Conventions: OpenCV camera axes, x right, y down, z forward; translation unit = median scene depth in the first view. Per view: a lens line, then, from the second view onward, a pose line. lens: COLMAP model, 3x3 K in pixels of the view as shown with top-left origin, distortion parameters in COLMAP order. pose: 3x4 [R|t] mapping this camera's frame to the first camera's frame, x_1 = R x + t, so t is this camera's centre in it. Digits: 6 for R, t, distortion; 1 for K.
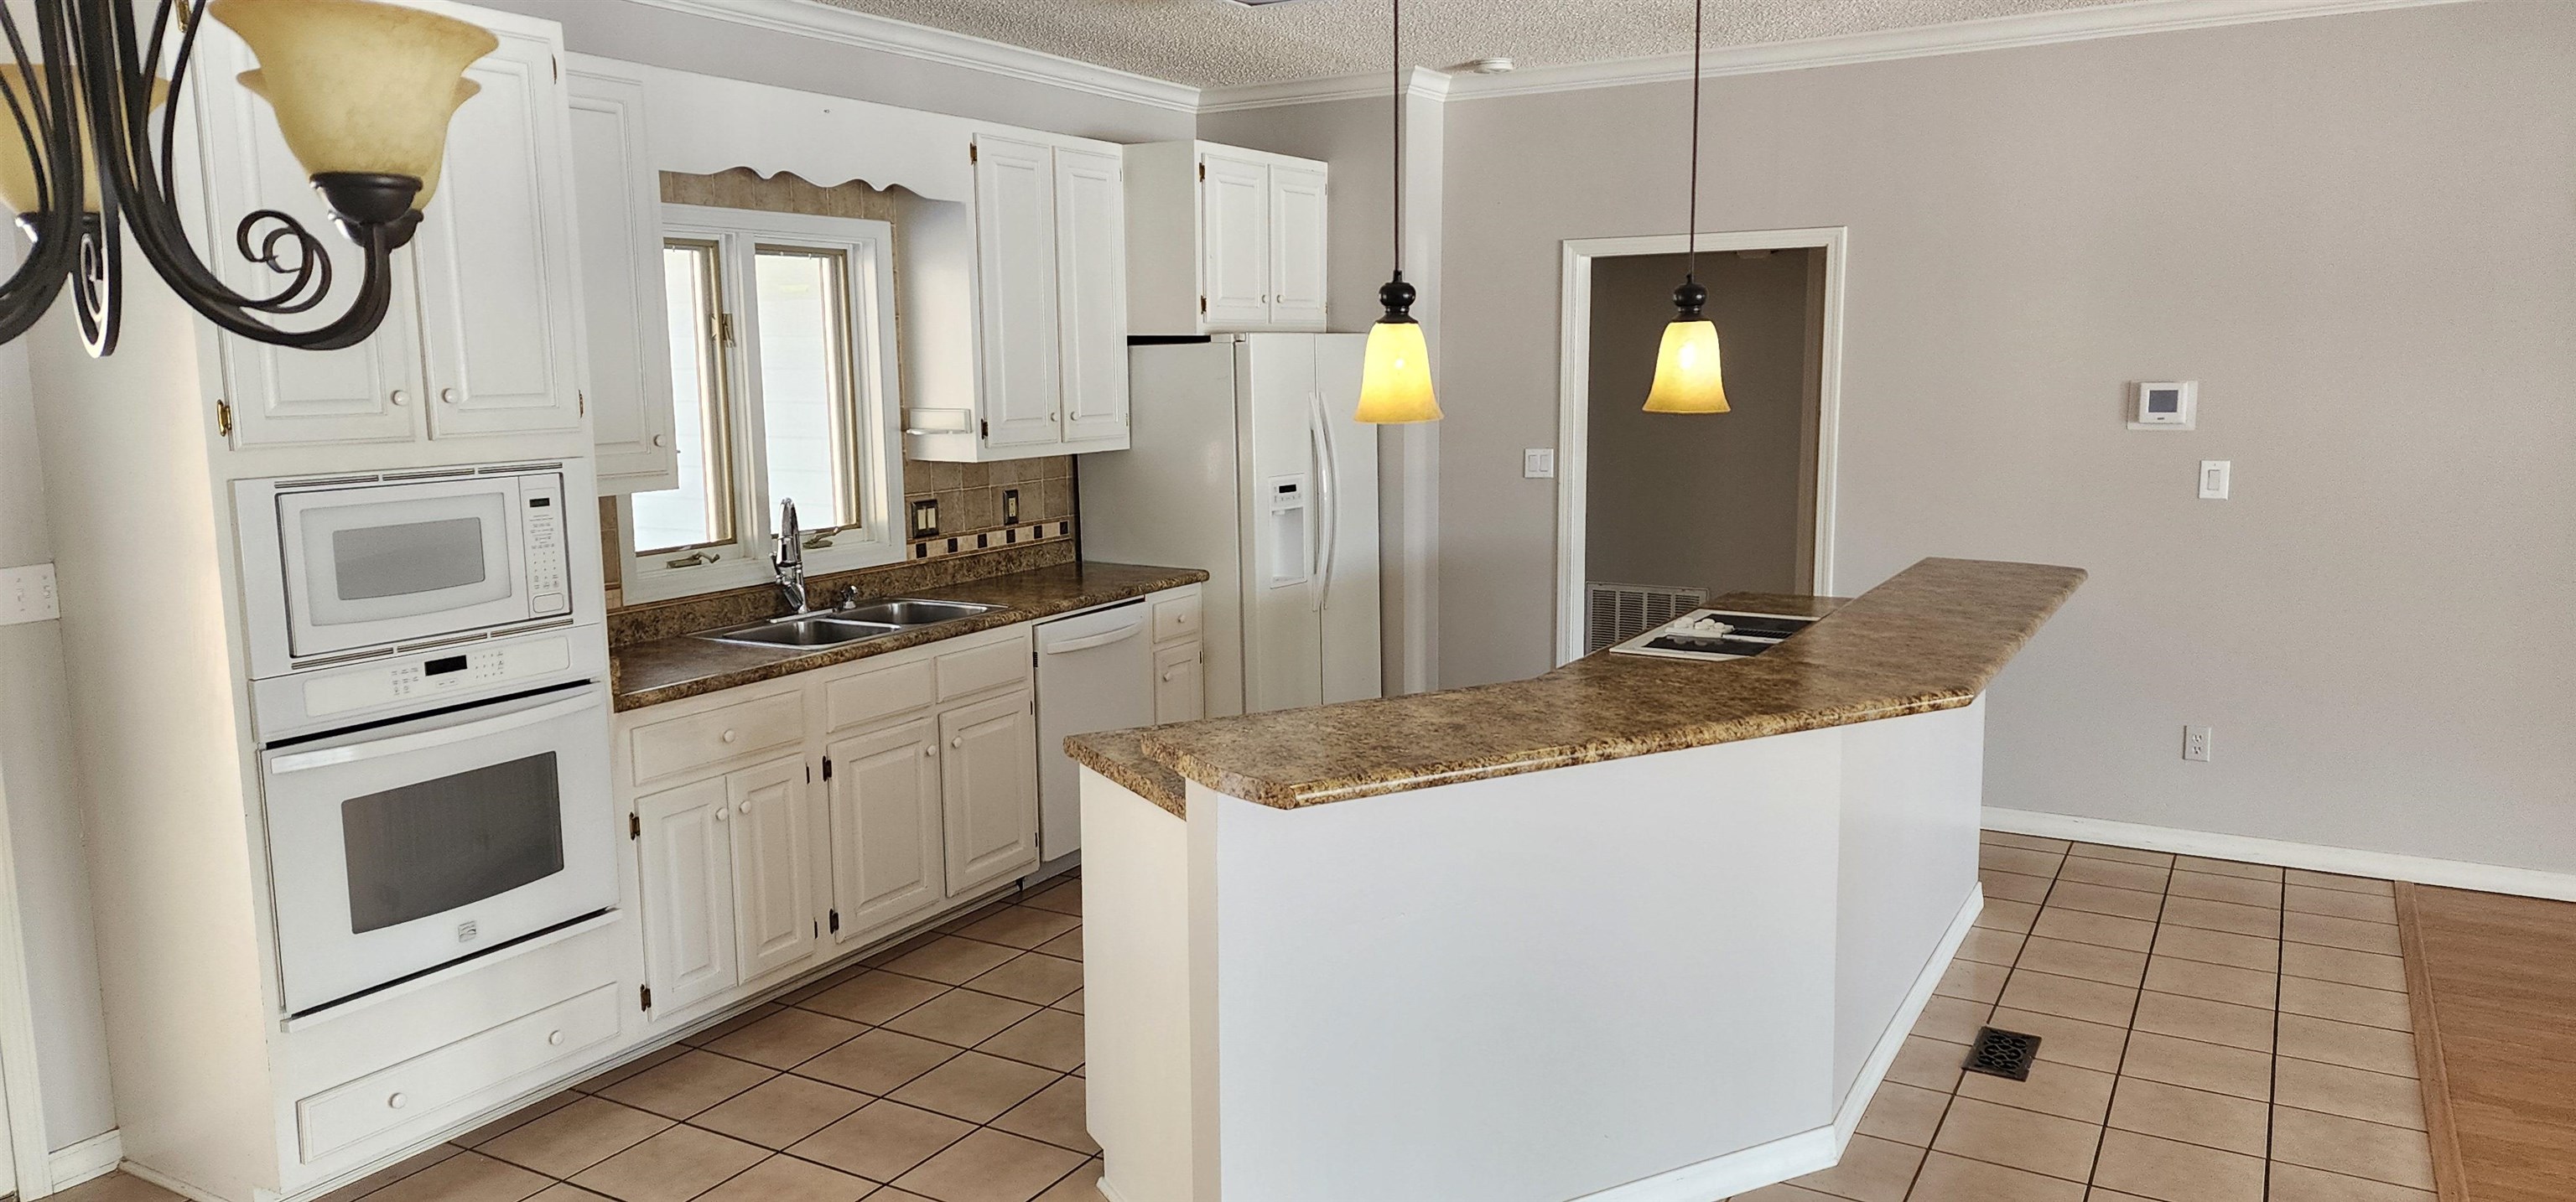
lens RADIAL K [[1732.1, 0, 1289.6], [0, 1732.1, 605.0], [0, 0, 1]] dist [0.066731, -0.000712]
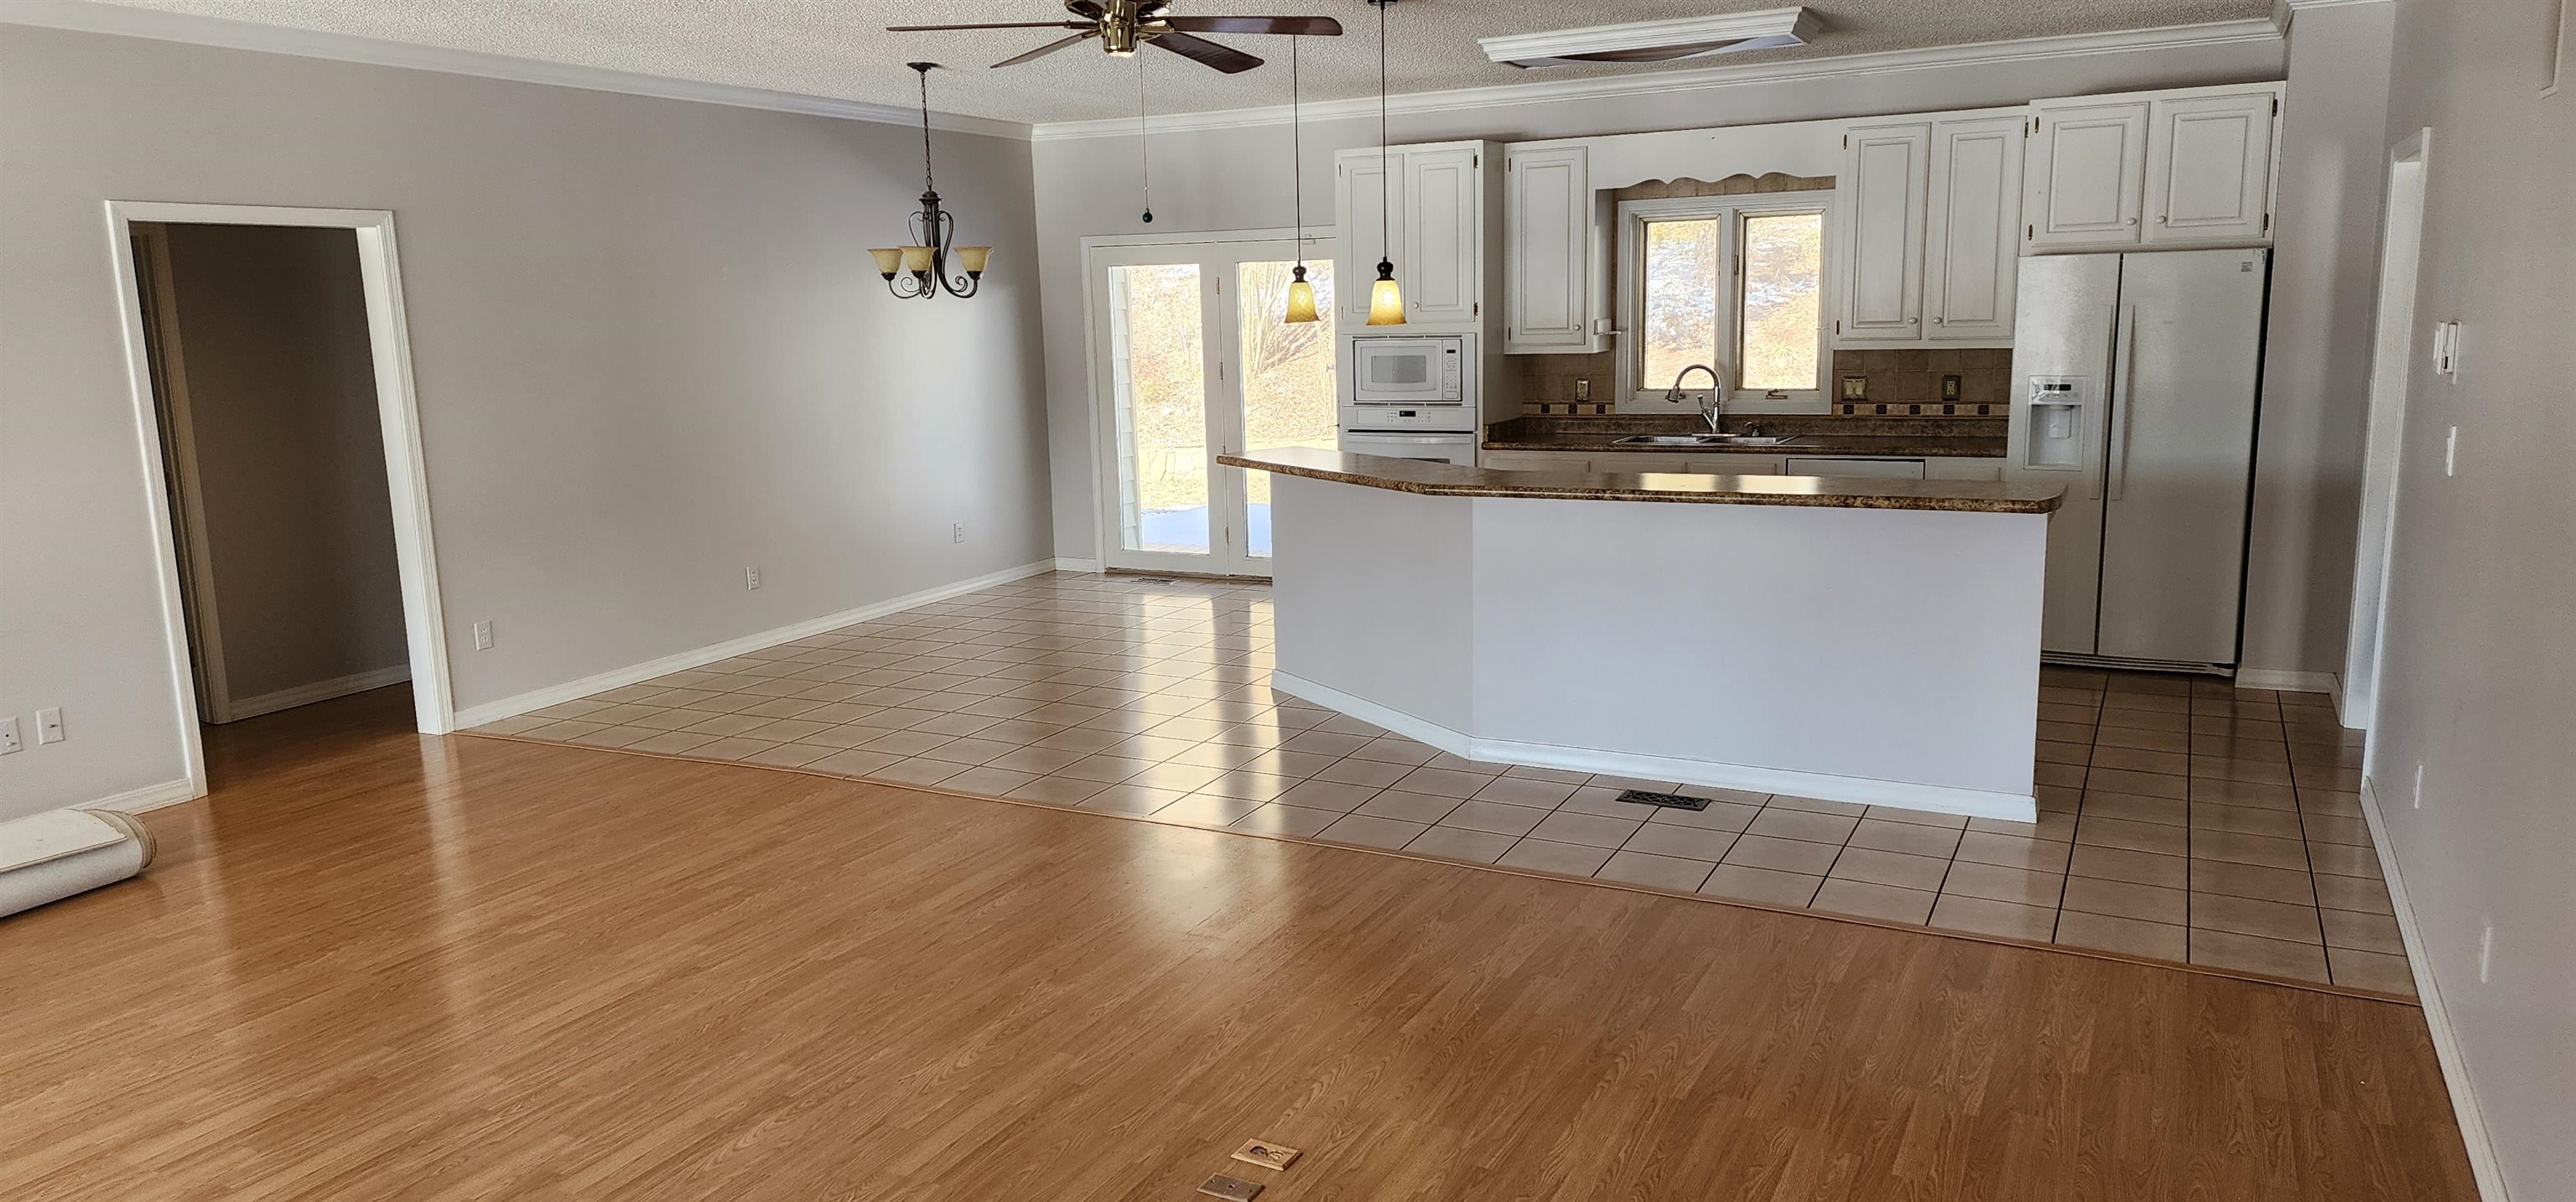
lens RADIAL K [[1732.1, 0, 1289.3], [0, 1732.1, 600.5], [0, 0, 1]] dist [0.066731, -0.000712]
pose [[0.052058, 0.190073, -0.980389, 1.353283], [-0.120717, 0.975719, 0.182758, -0.093655], [0.991321, 0.108835, 0.073739, 0.467232]]
